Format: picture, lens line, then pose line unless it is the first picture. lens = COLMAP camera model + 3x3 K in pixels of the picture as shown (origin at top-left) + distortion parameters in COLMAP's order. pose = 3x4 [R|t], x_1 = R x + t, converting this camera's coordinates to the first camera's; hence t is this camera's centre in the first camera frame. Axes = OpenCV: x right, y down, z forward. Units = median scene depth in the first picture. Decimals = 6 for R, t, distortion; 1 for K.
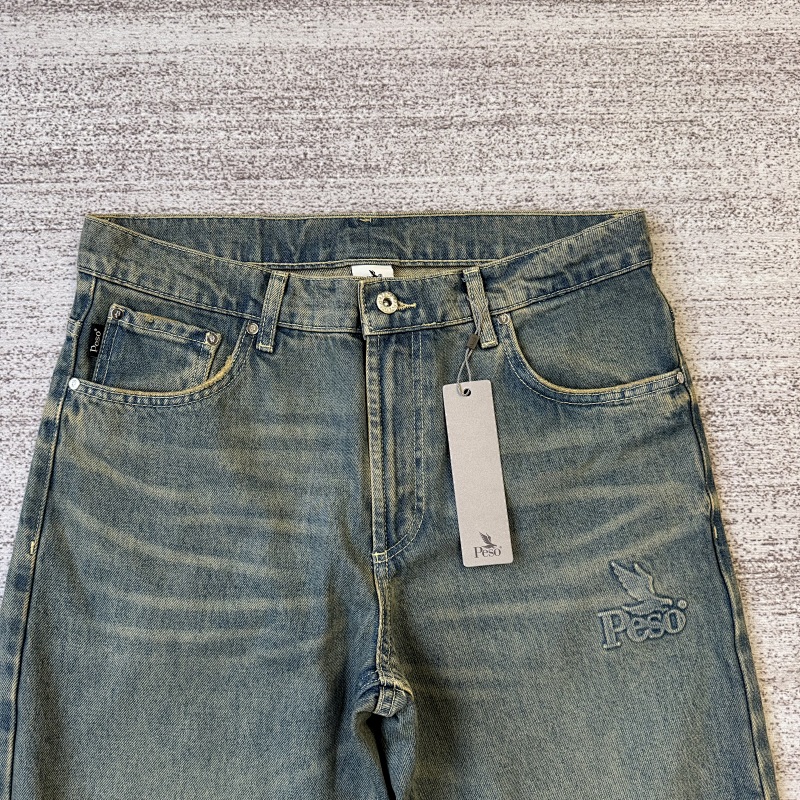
lens RADIAL K [[829.7, 0, 397.8], [0, 829.7, 399.8], [0, 0, 1]] dist [0.102841, -0.287182]
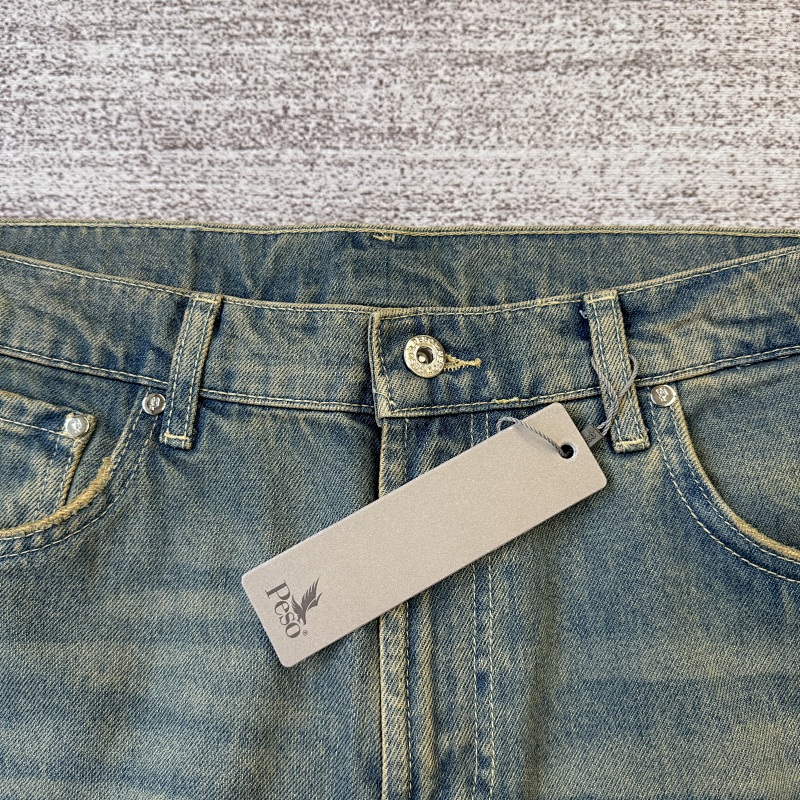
lens RADIAL K [[826.5, 0, 397.4], [0, 826.5, 399.5], [0, 0, 1]] dist [-0.016393, -0.048992]
pose [[0.996602, 0.035882, -0.074145, 0.013153], [-0.043548, 0.993570, -0.104510, -0.043075], [0.069918, 0.107384, 0.991756, 0.472198]]
